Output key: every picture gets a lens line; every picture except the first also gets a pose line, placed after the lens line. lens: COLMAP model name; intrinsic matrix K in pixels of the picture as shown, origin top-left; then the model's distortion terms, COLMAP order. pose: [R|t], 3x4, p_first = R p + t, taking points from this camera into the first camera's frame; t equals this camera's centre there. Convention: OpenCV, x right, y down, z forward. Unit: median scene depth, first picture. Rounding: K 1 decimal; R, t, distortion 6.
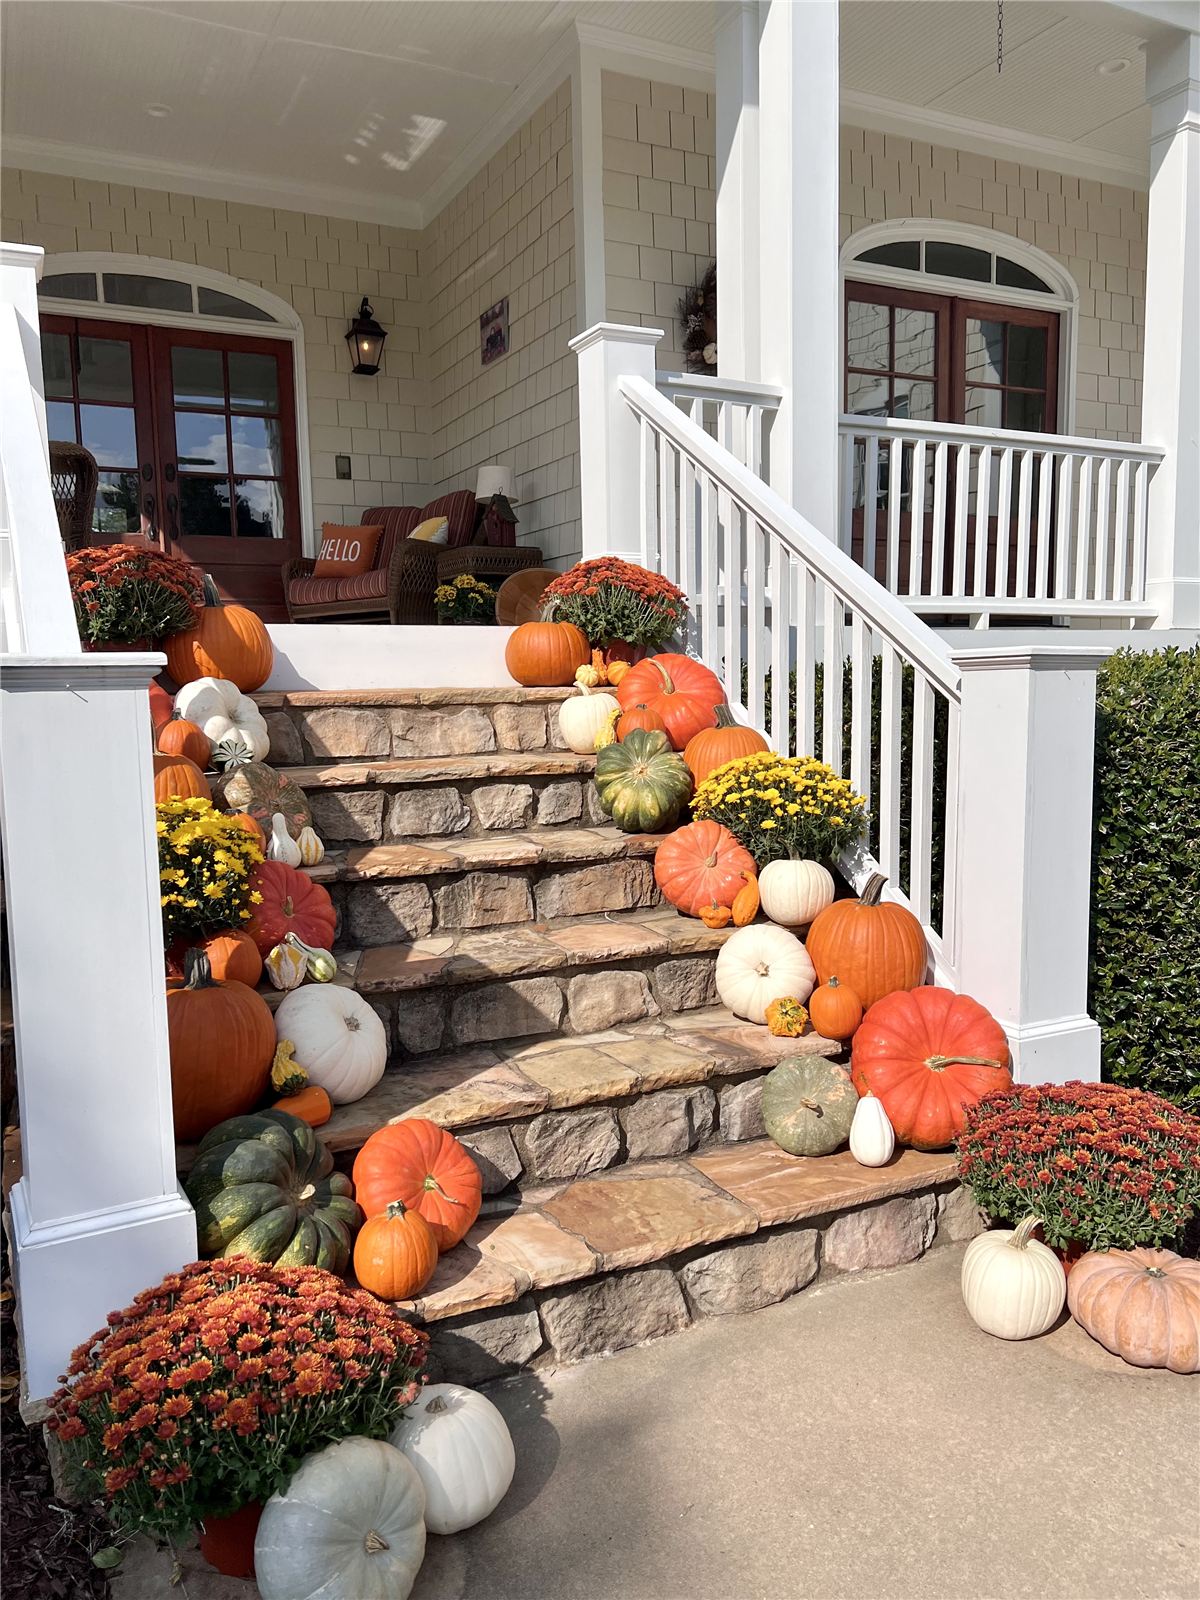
lens RADIAL K [[1127.2, 0, 602.1], [0, 1127.2, 793.7], [0, 0, 1]] dist [0.038272, -0.048215]
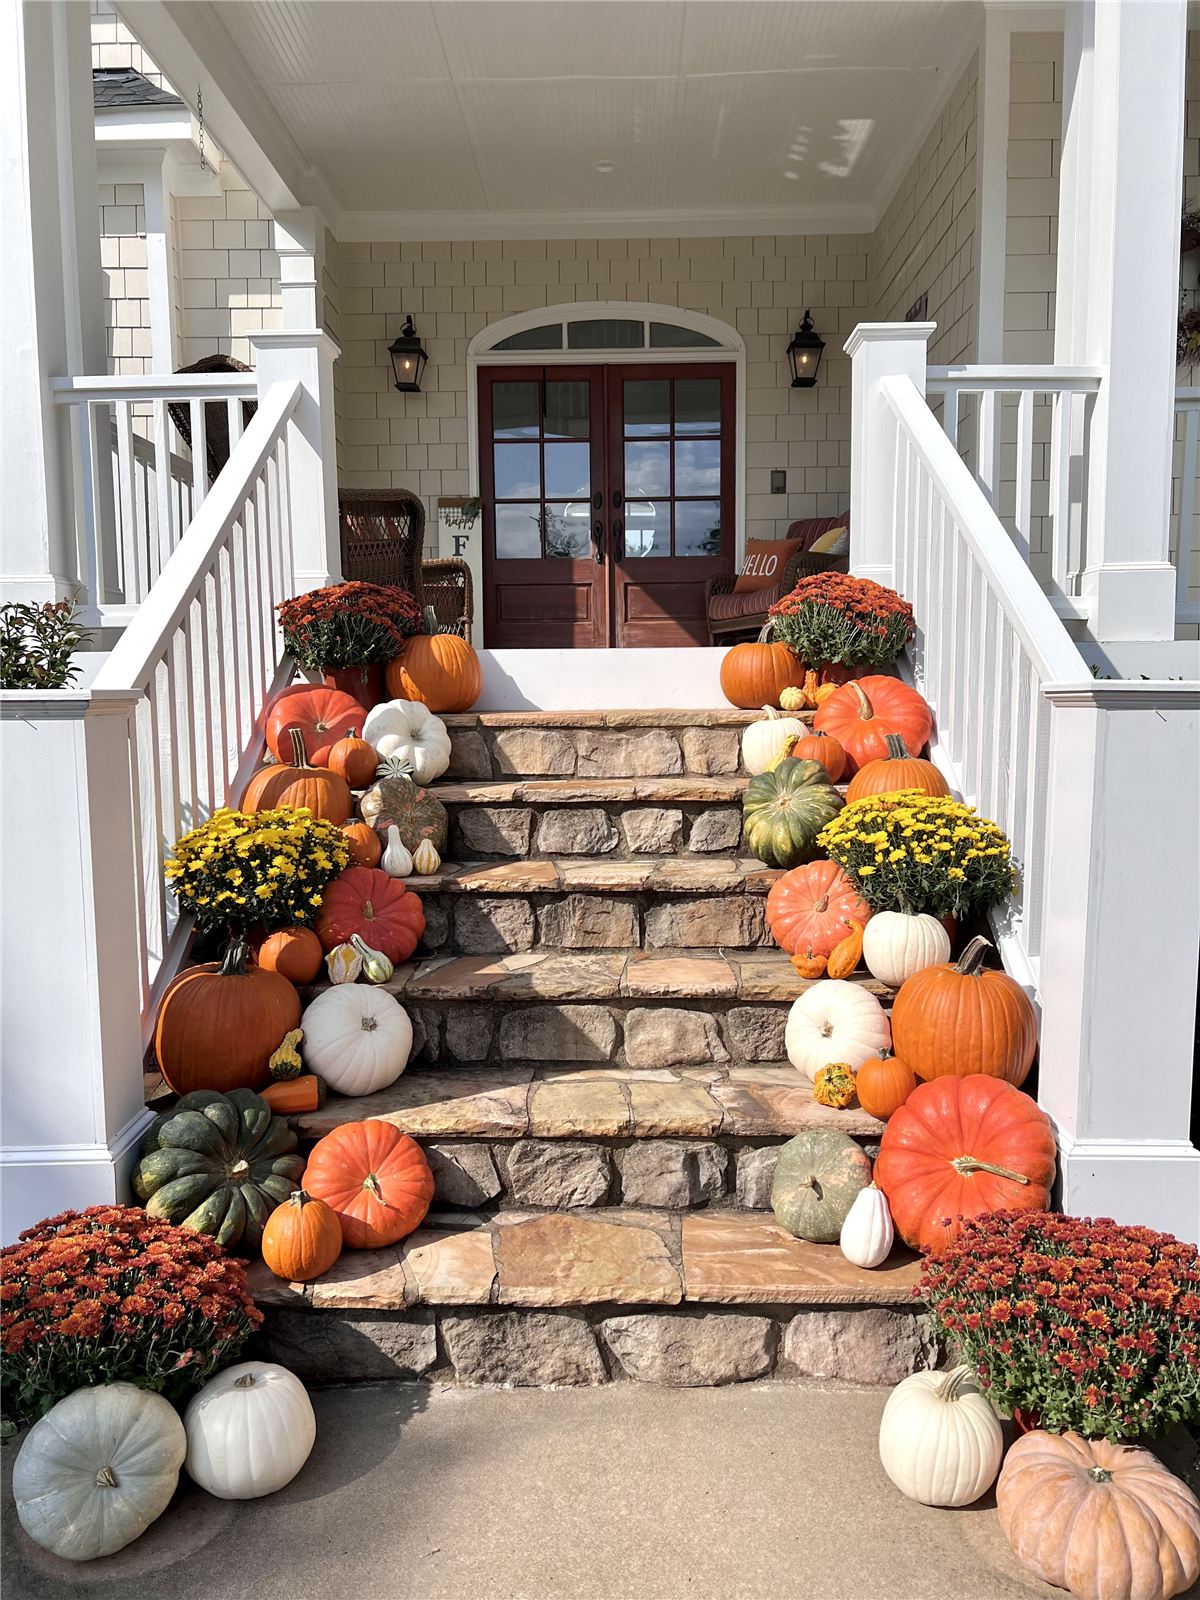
lens RADIAL K [[1127.2, 0, 588.8], [0, 1127.2, 804.2], [0, 0, 1]] dist [0.038272, -0.048215]
pose [[0.899410, 0.053685, -0.433797, 0.364150], [-0.052981, 0.998501, 0.013722, -0.028596], [0.433884, 0.010641, 0.900906, 0.094293]]
